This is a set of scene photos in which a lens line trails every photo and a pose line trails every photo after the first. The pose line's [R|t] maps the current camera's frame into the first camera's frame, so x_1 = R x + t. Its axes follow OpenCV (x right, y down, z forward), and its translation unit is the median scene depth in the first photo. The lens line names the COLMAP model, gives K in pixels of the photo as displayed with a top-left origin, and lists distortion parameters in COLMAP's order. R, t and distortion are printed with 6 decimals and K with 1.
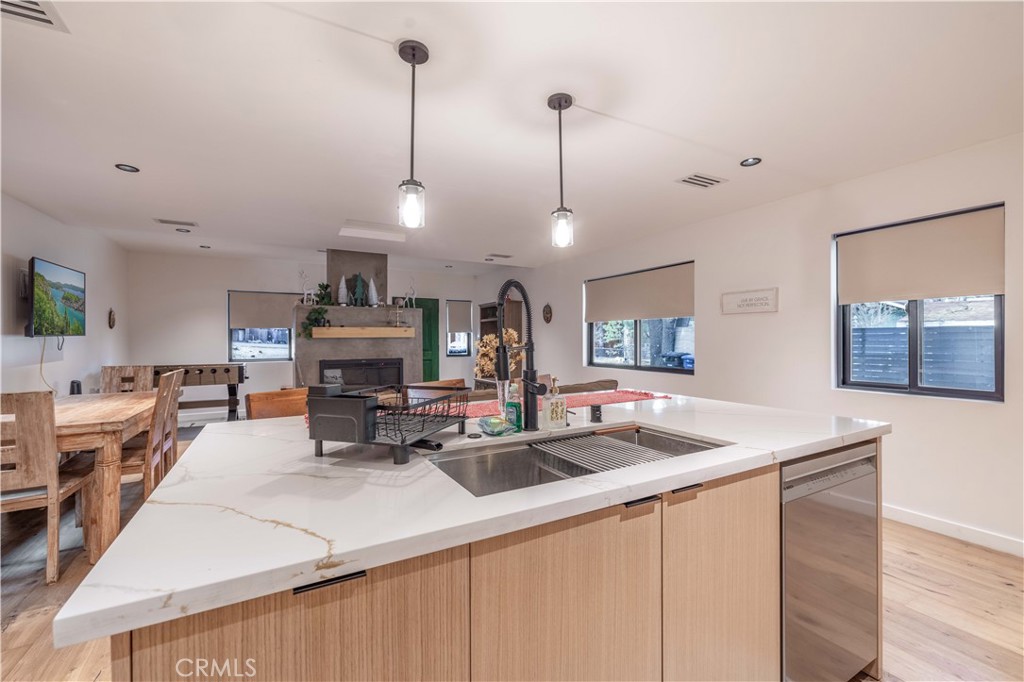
lens RADIAL K [[440.2, 0, 514.0], [0, 440.2, 339.1], [0, 0, 1]] dist [-0.001723, 0.001218]
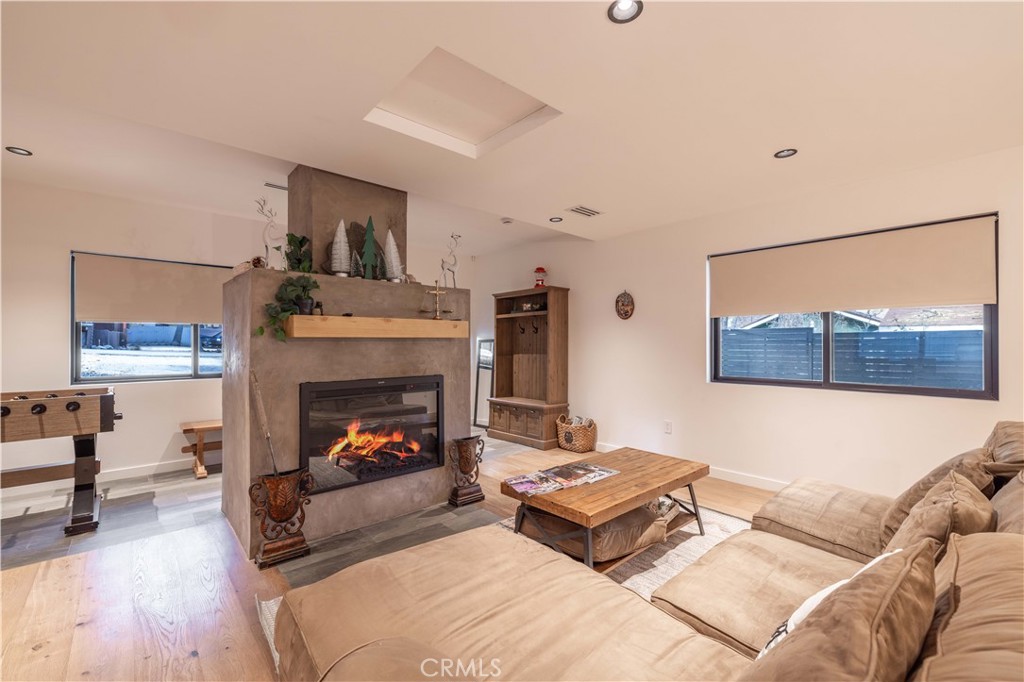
lens RADIAL K [[440.2, 0, 511.4], [0, 440.2, 340.3], [0, 0, 1]] dist [-0.001723, 0.001218]
pose [[0.974677, 0.003297, 0.223592, -0.302667], [-0.001185, 0.999953, -0.009576, 0.004209], [-0.223613, 0.009069, 0.974636, 0.438521]]
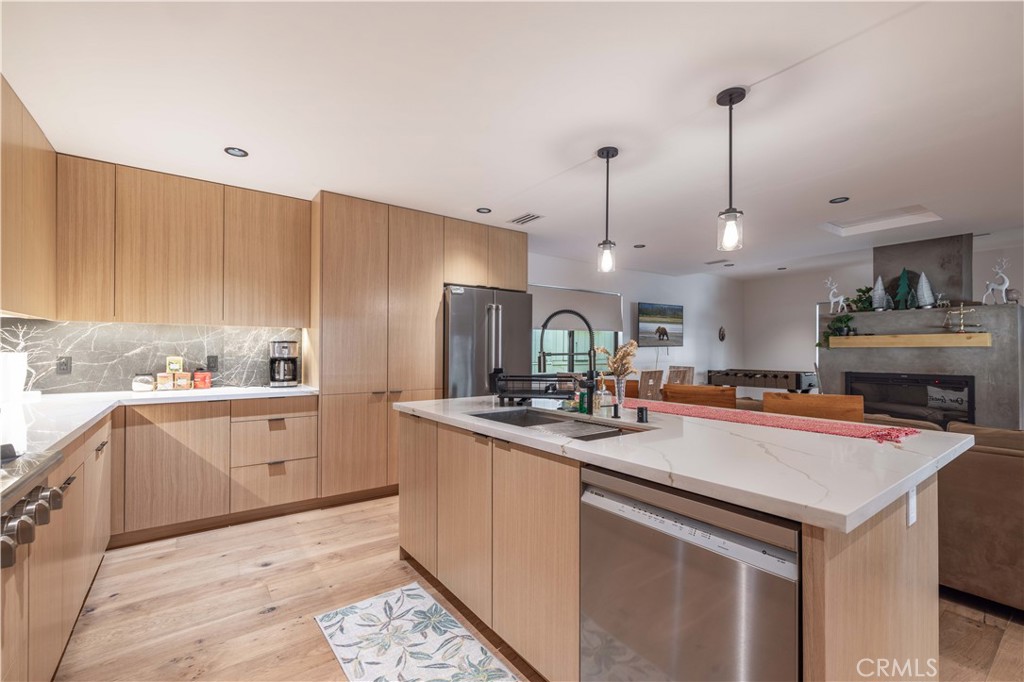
lens RADIAL K [[440.2, 0, 503.9], [0, 440.2, 347.5], [0, 0, 1]] dist [-0.001723, 0.001218]
pose [[0.102571, -0.001645, -0.994724, 0.394546], [-0.003839, 0.999991, -0.002049, 0.001202], [0.994718, 0.004029, 0.102564, 0.168291]]
